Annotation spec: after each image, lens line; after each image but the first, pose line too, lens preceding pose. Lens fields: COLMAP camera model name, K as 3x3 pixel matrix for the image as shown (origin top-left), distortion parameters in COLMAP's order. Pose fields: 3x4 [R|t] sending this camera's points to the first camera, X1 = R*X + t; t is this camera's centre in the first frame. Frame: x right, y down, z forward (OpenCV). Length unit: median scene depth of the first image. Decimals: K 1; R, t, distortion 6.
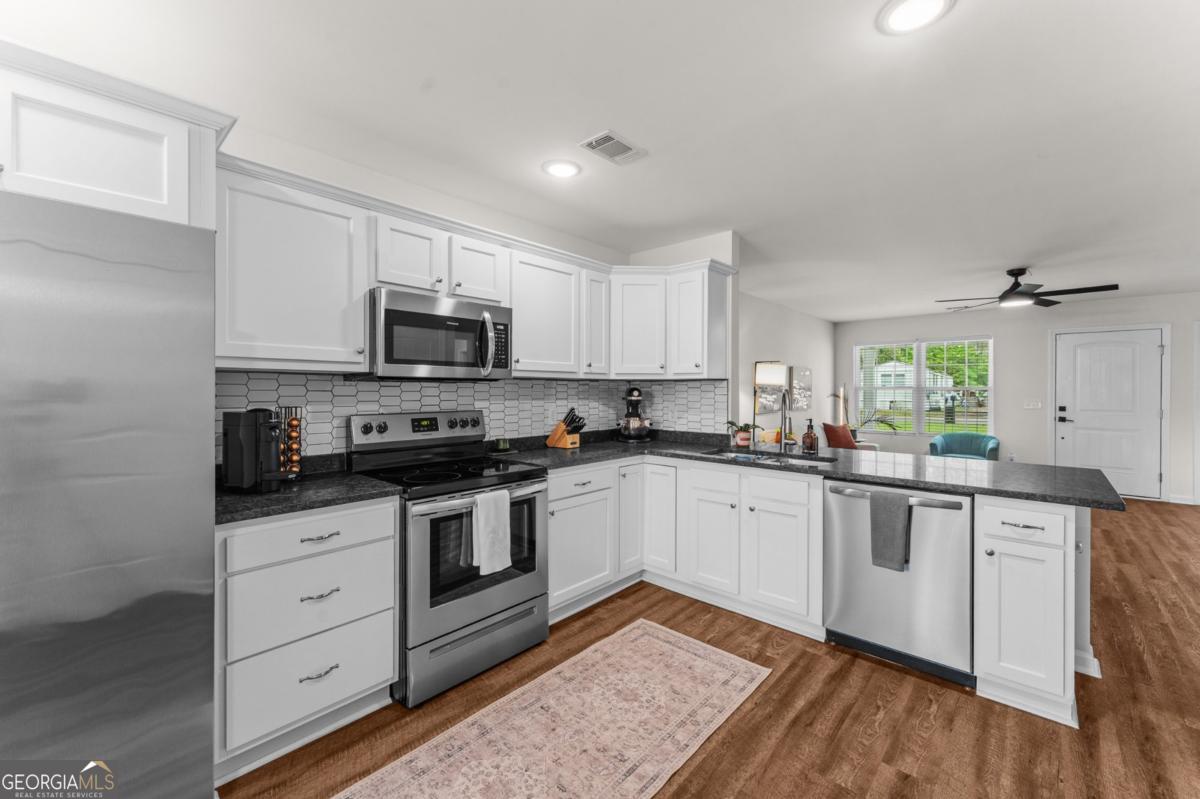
lens RADIAL K [[482.1, 0, 595.6], [0, 482.1, 392.2], [0, 0, 1]] dist [0.001916, -0.000879]
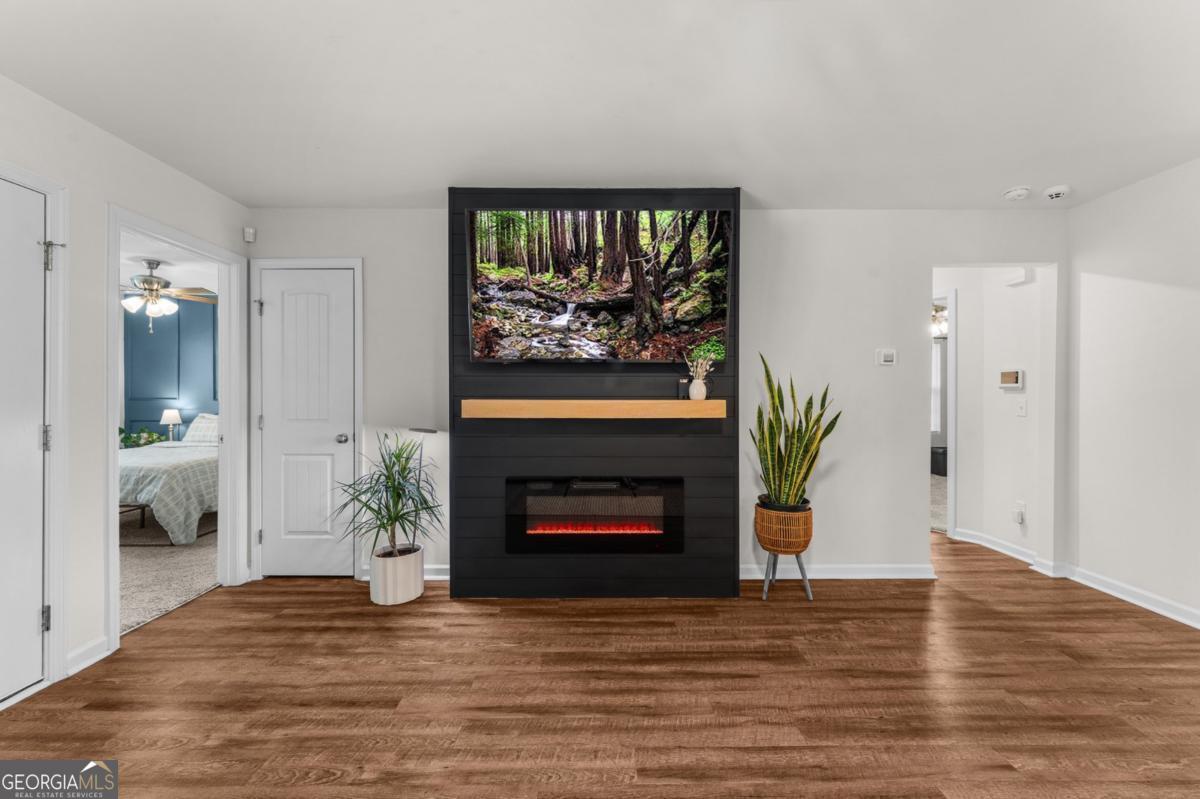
lens RADIAL K [[482.1, 0, 603.9], [0, 482.1, 399.1], [0, 0, 1]] dist [0.001916, -0.000879]
pose [[-0.680826, -0.005663, 0.732423, 1.370152], [0.003671, 0.999931, 0.011143, 0.030642], [-0.732436, 0.010275, -0.680759, 2.020711]]
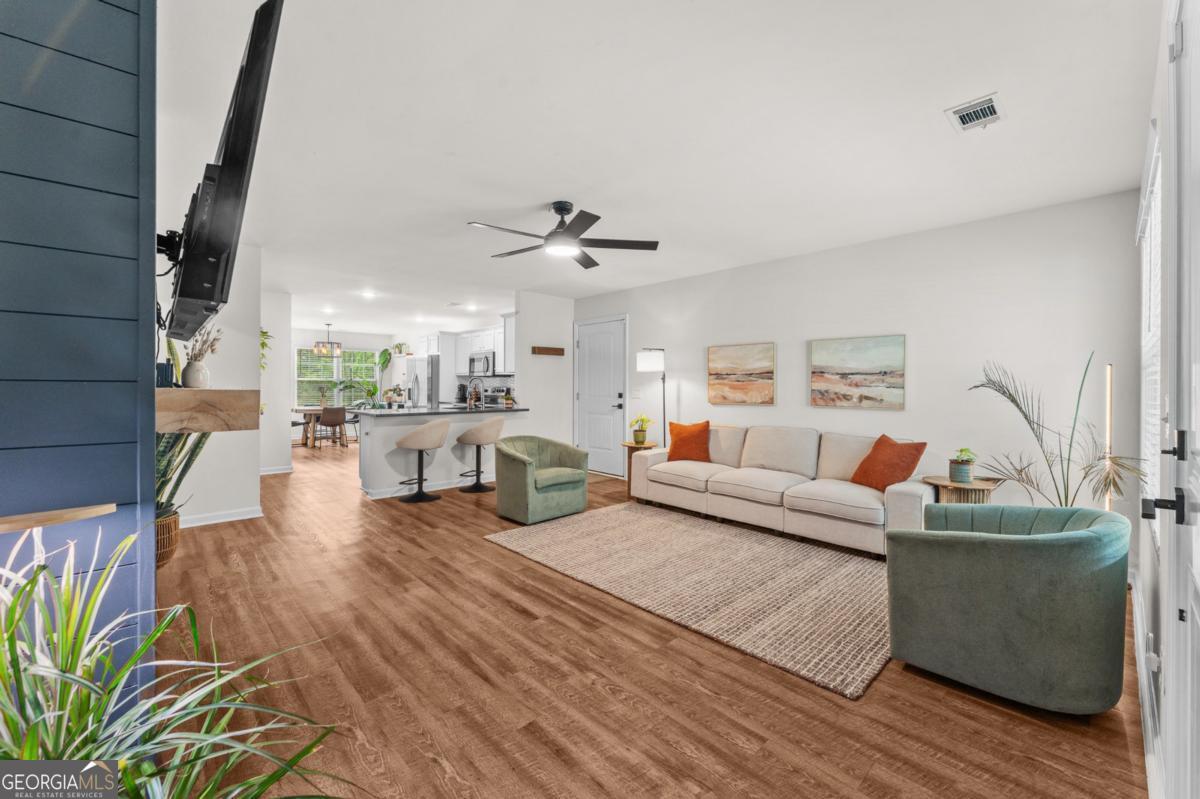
lens RADIAL K [[482.1, 0, 604.4], [0, 482.1, 395.6], [0, 0, 1]] dist [0.001916, -0.000879]
pose [[-0.066878, 0.015273, -0.997644, 2.722917], [-0.011564, 0.999804, 0.016082, 0.038756], [0.997694, 0.012613, -0.066688, 1.902266]]
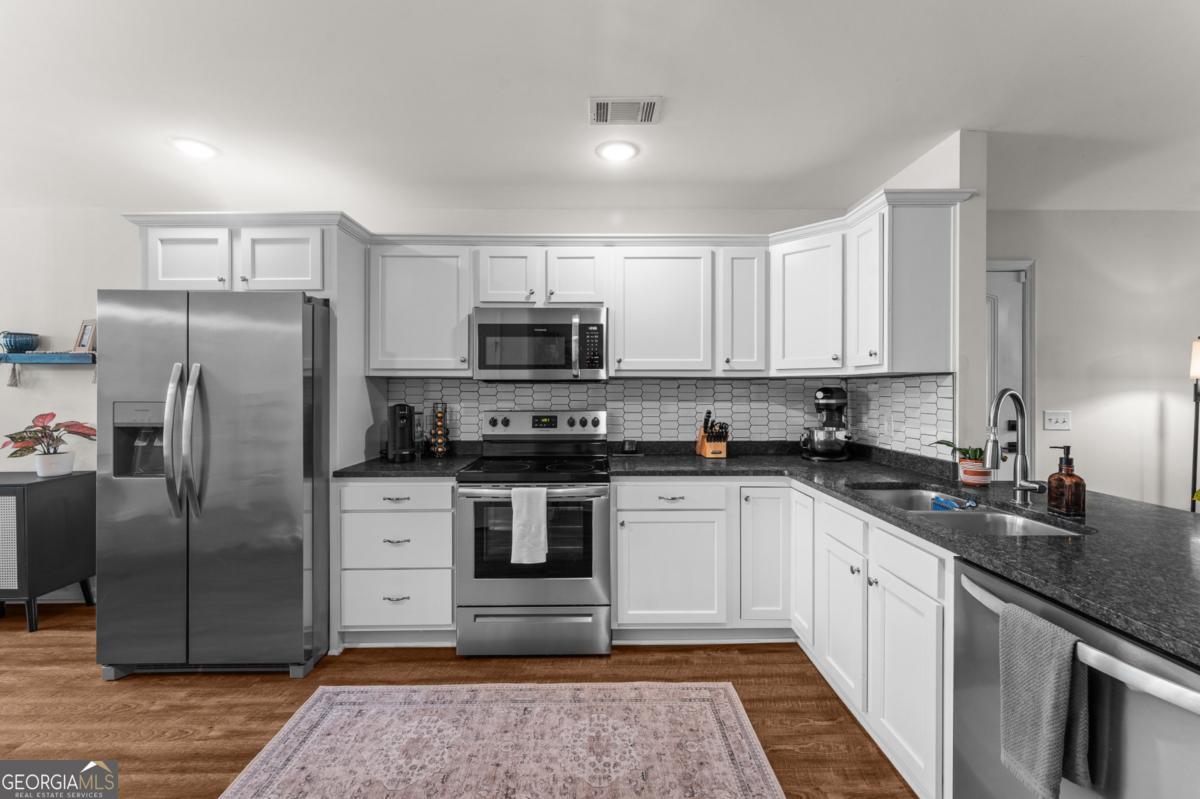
lens RADIAL K [[482.1, 0, 601.3], [0, 482.1, 391.2], [0, 0, 1]] dist [0.001916, -0.000879]
pose [[0.682937, -0.000377, -0.730477, 0.545573], [-0.002065, 0.999995, -0.002447, -0.001161], [0.730474, 0.003180, 0.682933, 0.324496]]
